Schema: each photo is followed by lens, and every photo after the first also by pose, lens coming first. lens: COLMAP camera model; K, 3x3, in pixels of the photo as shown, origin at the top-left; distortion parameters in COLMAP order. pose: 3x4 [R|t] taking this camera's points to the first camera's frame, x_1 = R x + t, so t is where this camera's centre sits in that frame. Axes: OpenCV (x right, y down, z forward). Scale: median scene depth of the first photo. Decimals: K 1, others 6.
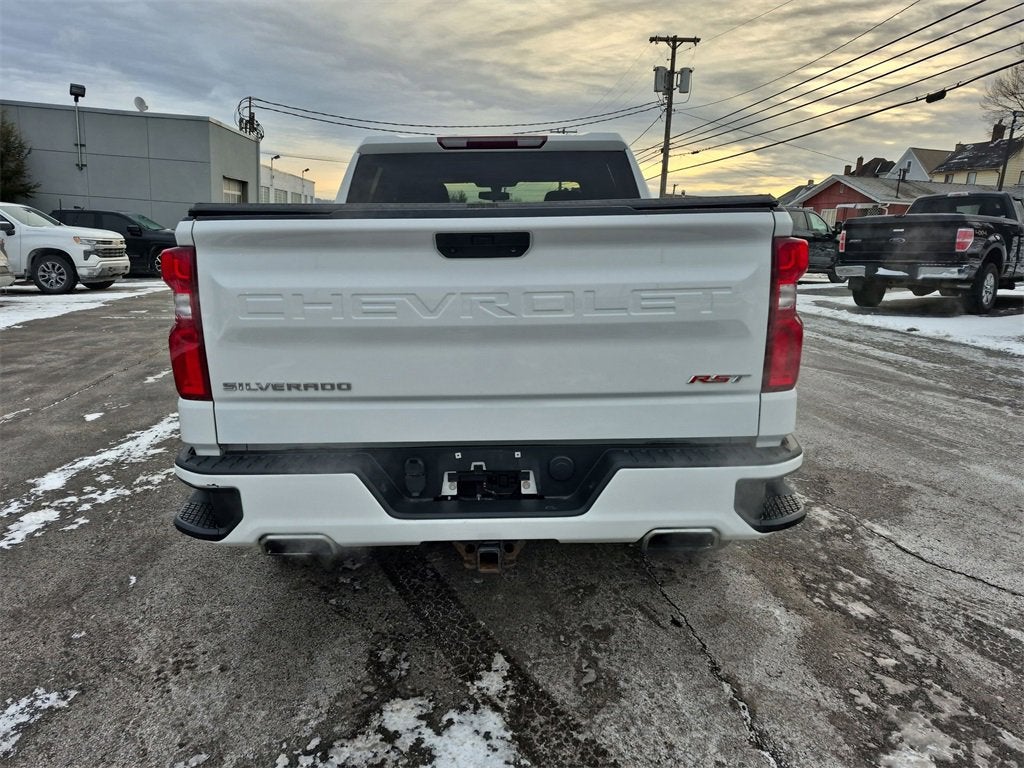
lens RADIAL K [[718.7, 0, 507.5], [0, 718.7, 363.9], [0, 0, 1]] dist [0.052473, -0.042791]
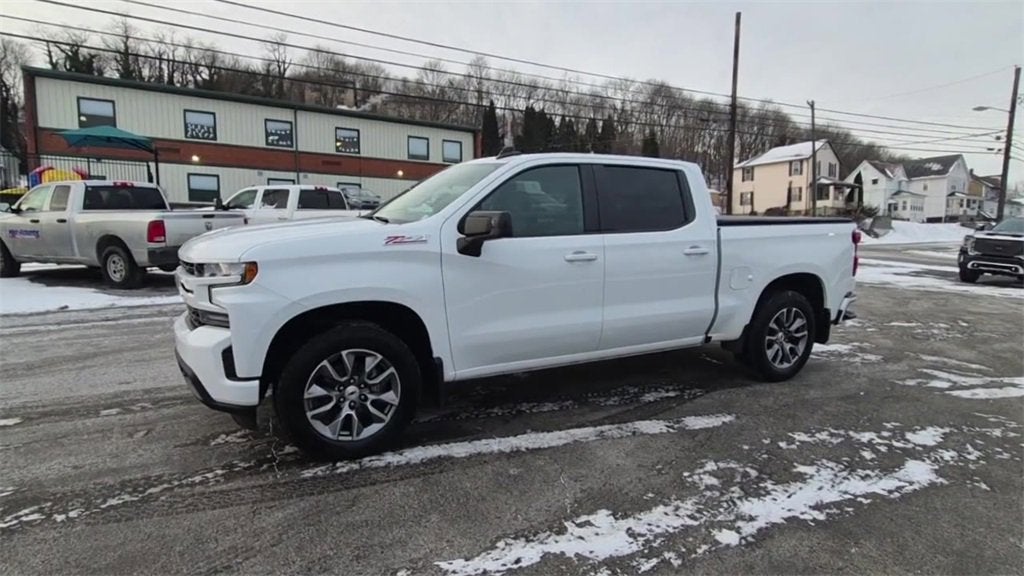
lens RADIAL K [[551.8, 0, 509.1], [0, 551.8, 290.1], [0, 0, 1]] dist [0.002197, 0.000253]
pose [[-0.442440, -0.123482, 0.888256, -1.342746], [0.148030, 0.966833, 0.208139, -0.436376], [-0.884496, 0.223578, -0.409487, 2.313643]]
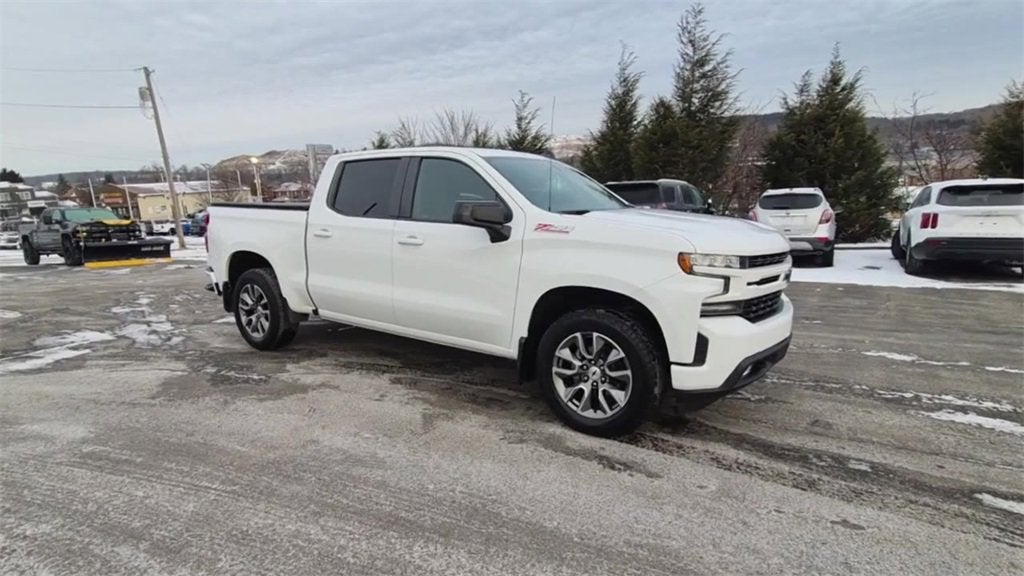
lens RADIAL K [[561.3, 0, 507.4], [0, 561.3, 287.7], [0, 0, 1]] dist [0.002905, 0.000312]
pose [[-0.579334, 0.137282, -0.803446, 1.256643], [-0.136802, 0.955355, 0.261881, -0.521194], [0.803528, 0.261629, -0.534689, 2.612018]]
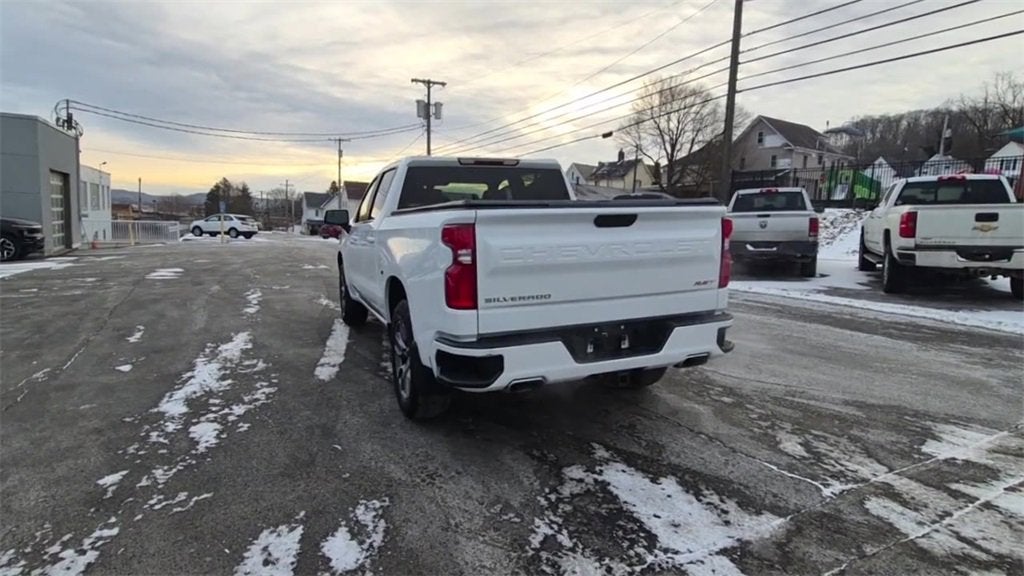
lens RADIAL K [[551.8, 0, 509.1], [0, 551.8, 290.1], [0, 0, 1]] dist [0.002197, 0.000253]
pose [[0.926066, -0.053831, 0.373502, -0.556317], [0.072381, 0.996734, -0.035810, 0.038527], [-0.370354, 0.060197, 0.926938, -0.191334]]
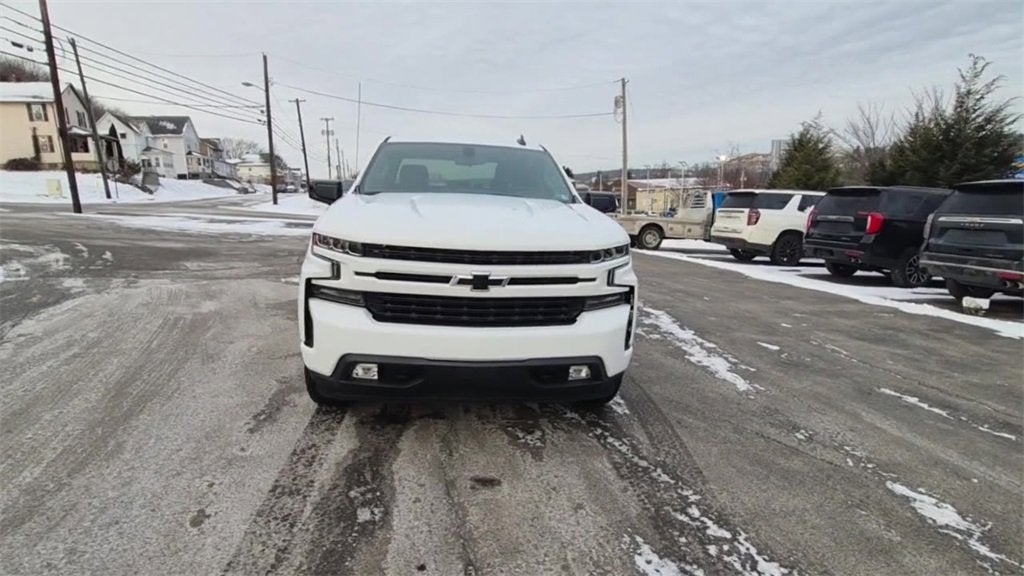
lens RADIAL K [[559.5, 0, 504.3], [0, 559.5, 292.2], [0, 0, 1]] dist [-0.000099, 0.001809]
pose [[-0.993655, -0.009775, -0.112047, 0.036266], [-0.049100, 0.933975, 0.353950, -0.630181], [0.101190, 0.357205, -0.928528, 3.308870]]
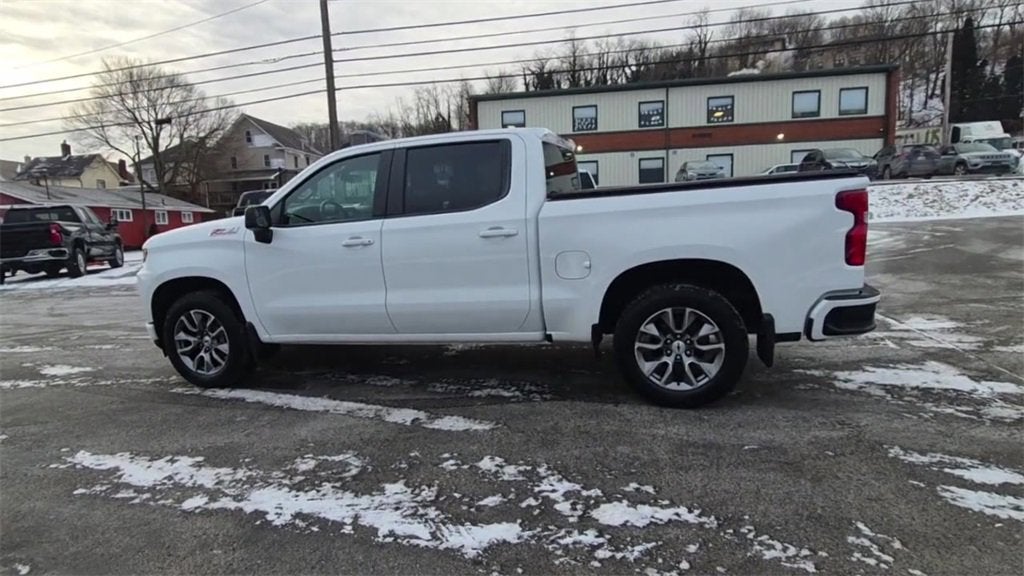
lens RADIAL K [[551.8, 0, 509.1], [0, 551.8, 290.1], [0, 0, 1]] dist [0.002197, 0.000253]
pose [[0.275767, -0.169661, 0.946133, -1.453959], [0.229705, 0.967413, 0.106525, -0.182302], [-0.933375, 0.187955, 0.305753, 0.980963]]
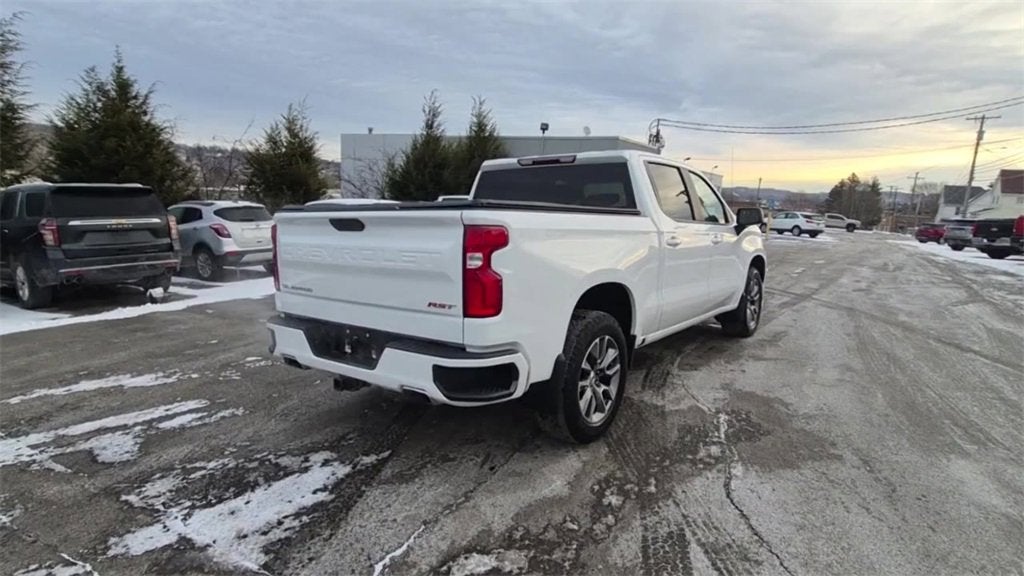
lens RADIAL K [[556.4, 0, 512.0], [0, 556.4, 288.0], [0, 0, 1]] dist [0.001964, 0.001314]
pose [[0.799155, 0.088535, -0.594570, 0.797228], [-0.117529, 0.993018, -0.010104, -0.018470], [0.589524, 0.077954, 0.803980, 0.024541]]
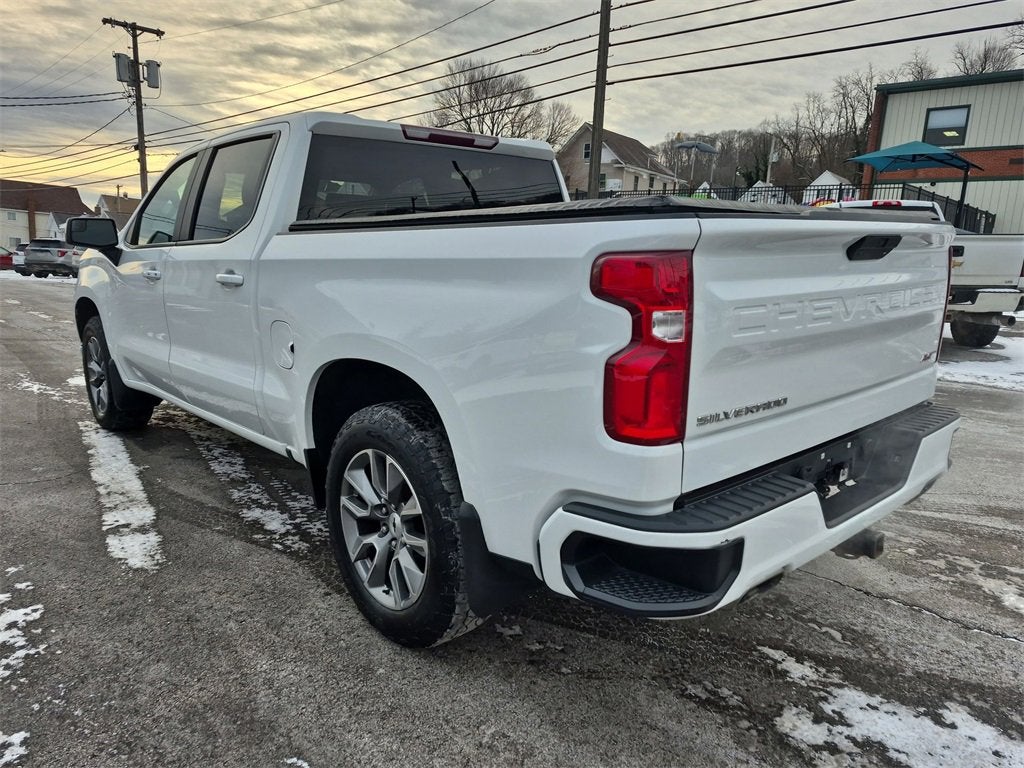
lens RADIAL K [[707.2, 0, 514.7], [0, 707.2, 383.3], [0, 0, 1]] dist [0.055220, -0.042837]
pose [[0.744559, -0.116769, 0.657265, -0.704098], [0.106484, 0.992751, 0.055744, -0.052054], [-0.659009, 0.028483, 0.751595, 0.355690]]
